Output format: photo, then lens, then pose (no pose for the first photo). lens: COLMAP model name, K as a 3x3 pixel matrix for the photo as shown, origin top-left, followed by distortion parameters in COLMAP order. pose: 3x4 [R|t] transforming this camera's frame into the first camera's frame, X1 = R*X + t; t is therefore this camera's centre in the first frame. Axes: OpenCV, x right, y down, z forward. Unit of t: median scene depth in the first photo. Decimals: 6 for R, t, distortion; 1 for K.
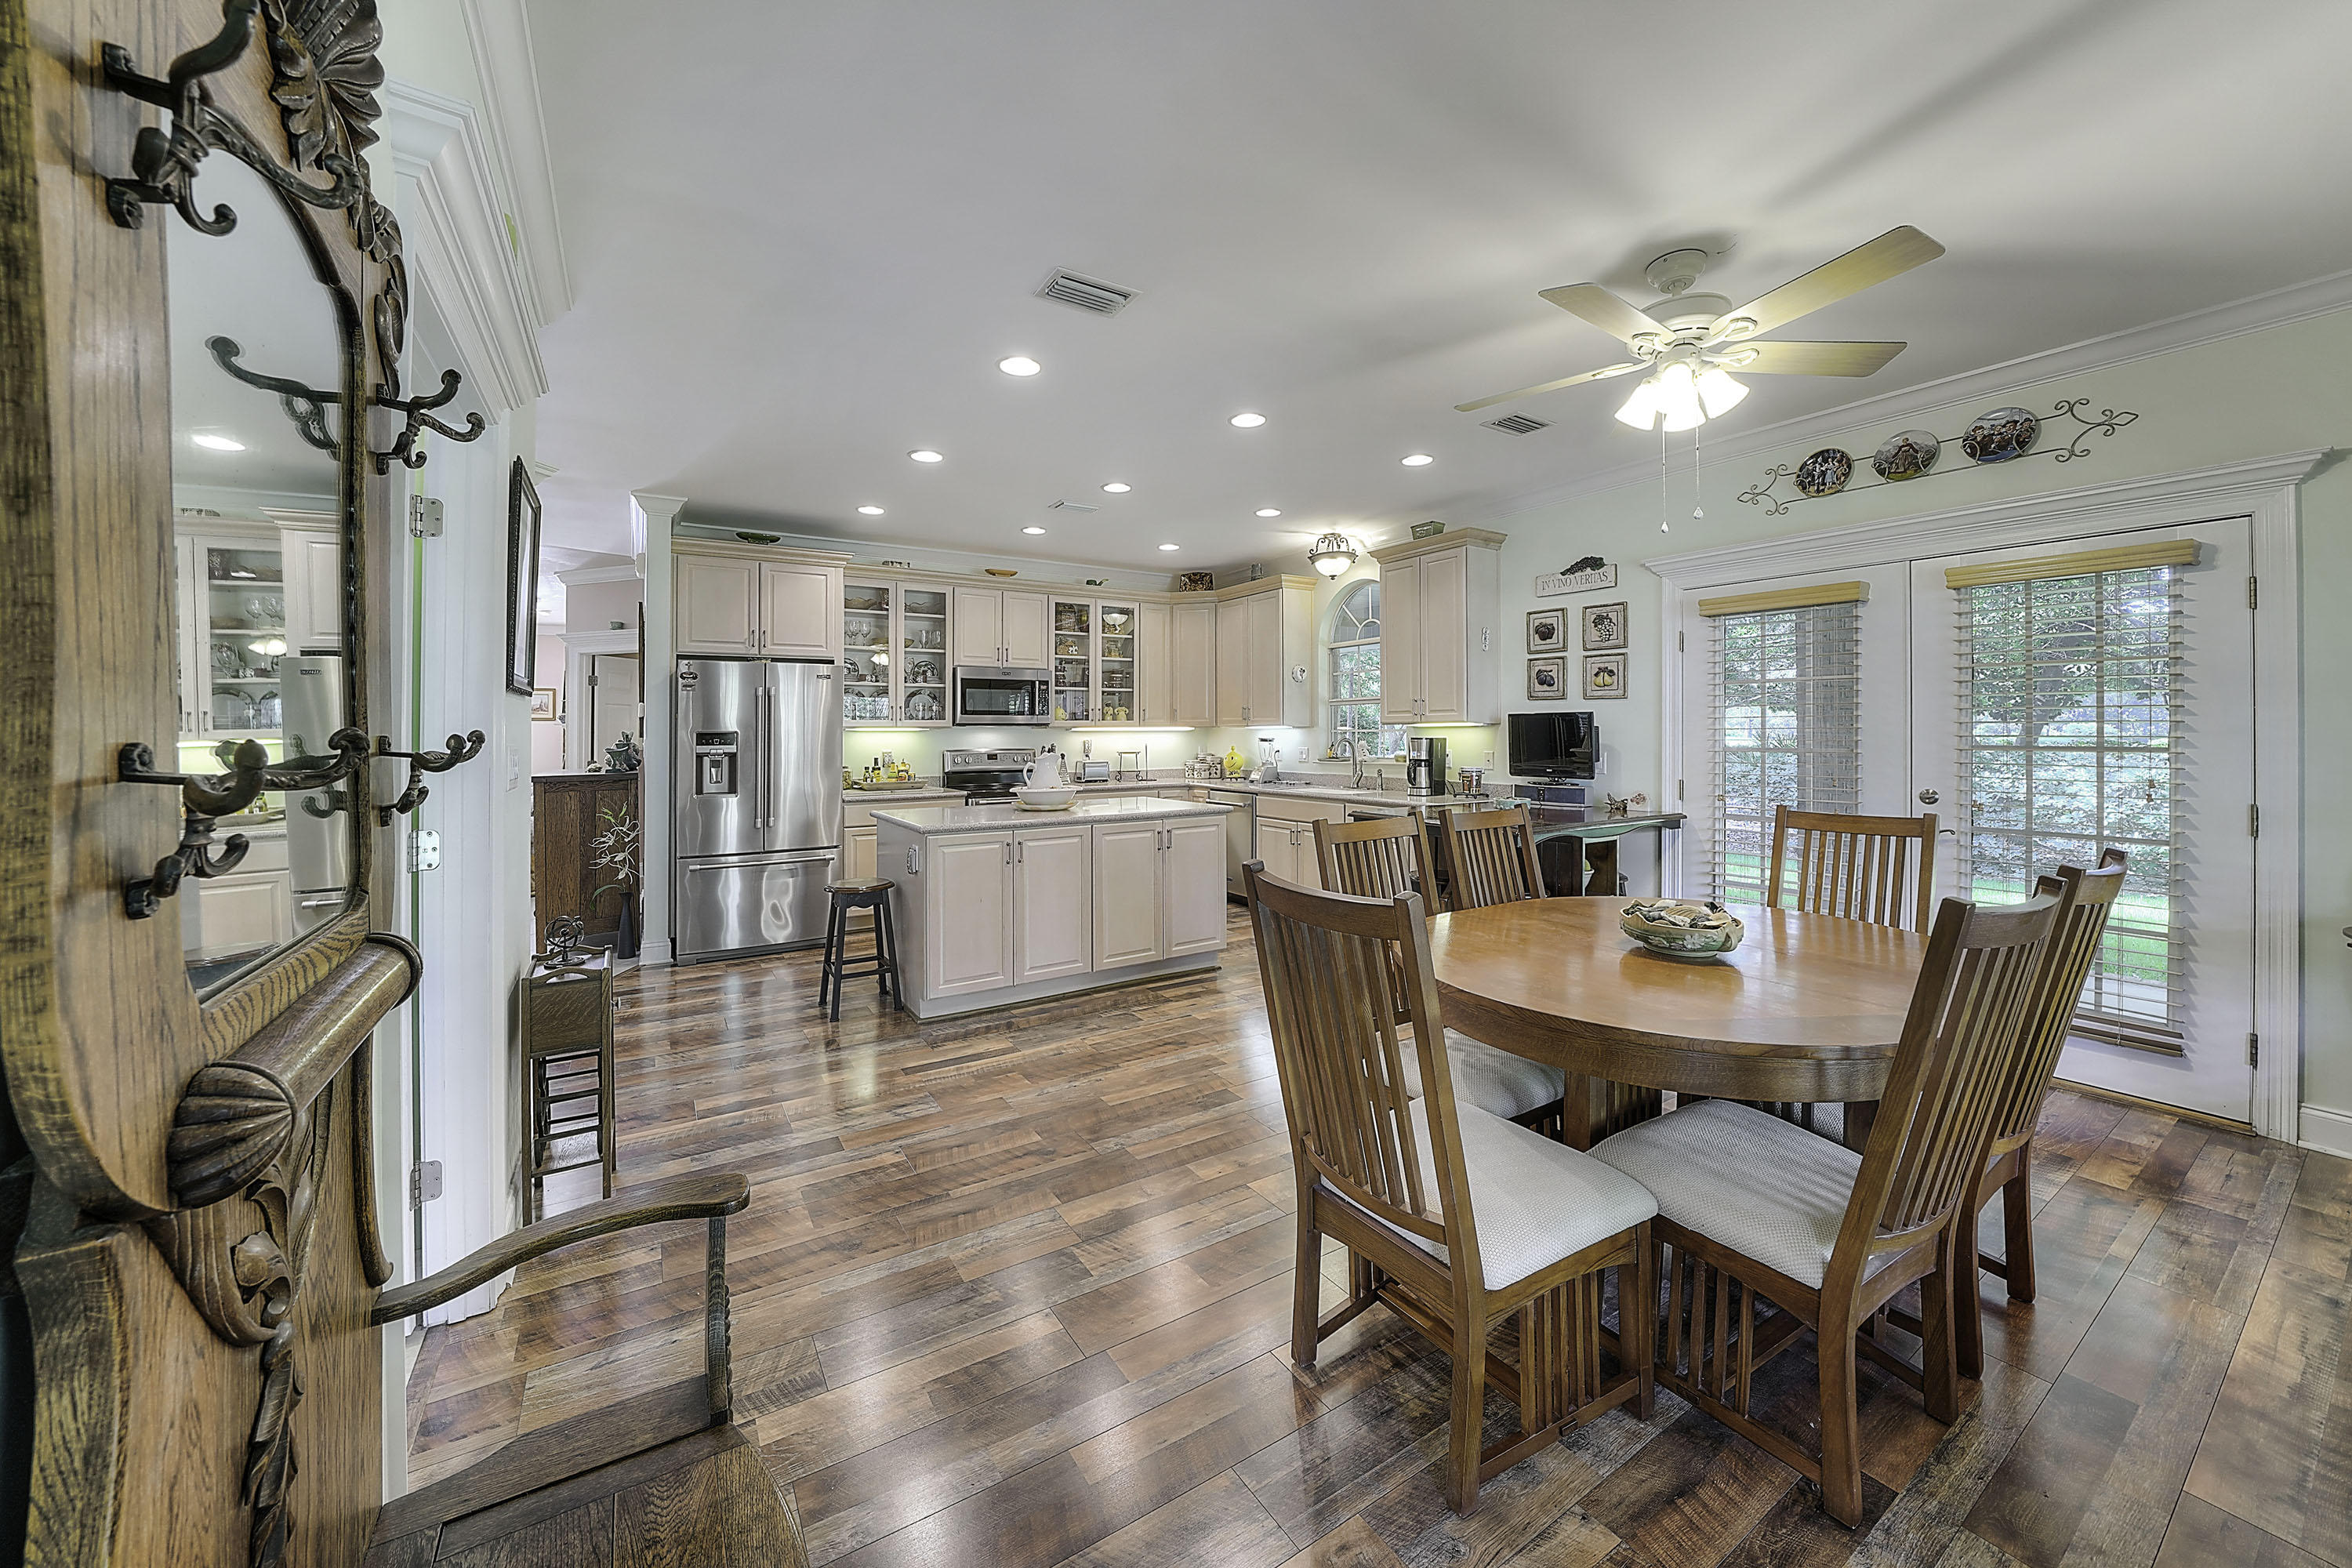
lens RADIAL K [[852.1, 0, 1149.2], [0, 852.1, 725.7], [0, 0, 1]] dist [-0.015705, -0.000018]
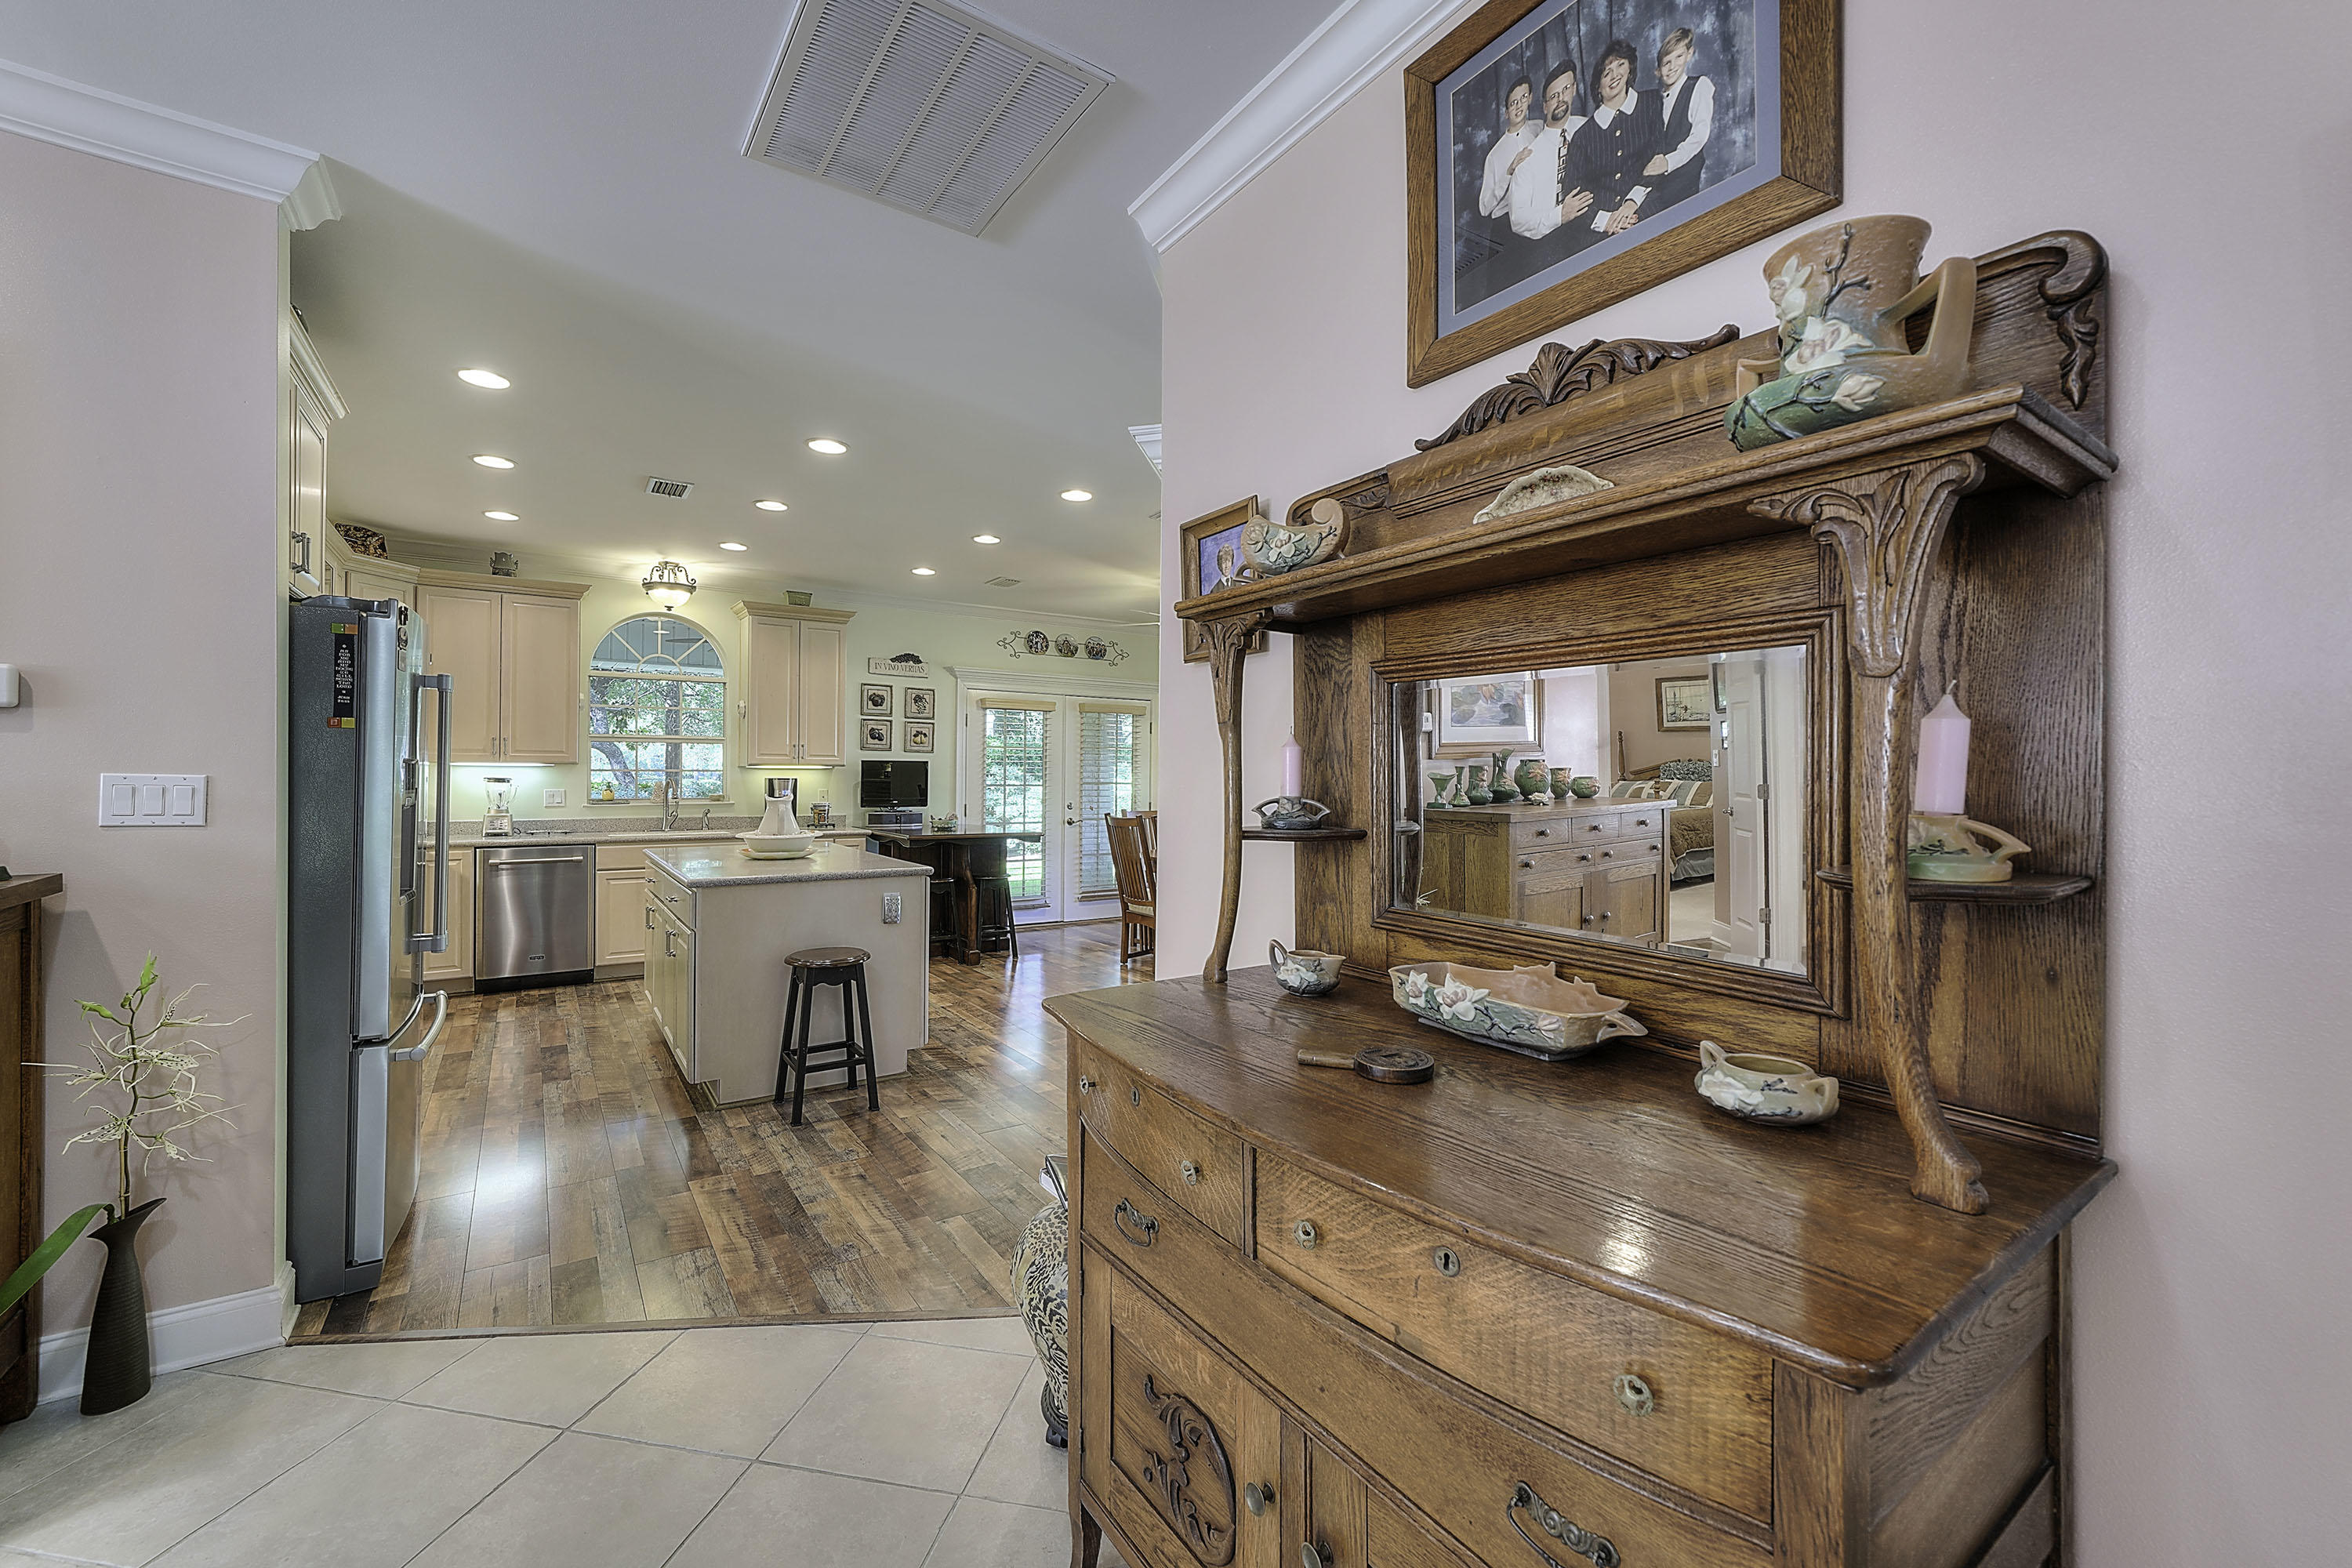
lens RADIAL K [[947.9, 0, 1174.1], [0, 947.9, 773.8], [0, 0, 1]] dist [-0.000781, 0.000379]
pose [[-0.050499, 0.007469, 0.998696, -0.997995], [-0.012440, 0.999890, -0.008107, 0.012427], [-0.998647, -0.012833, -0.050400, 0.559237]]
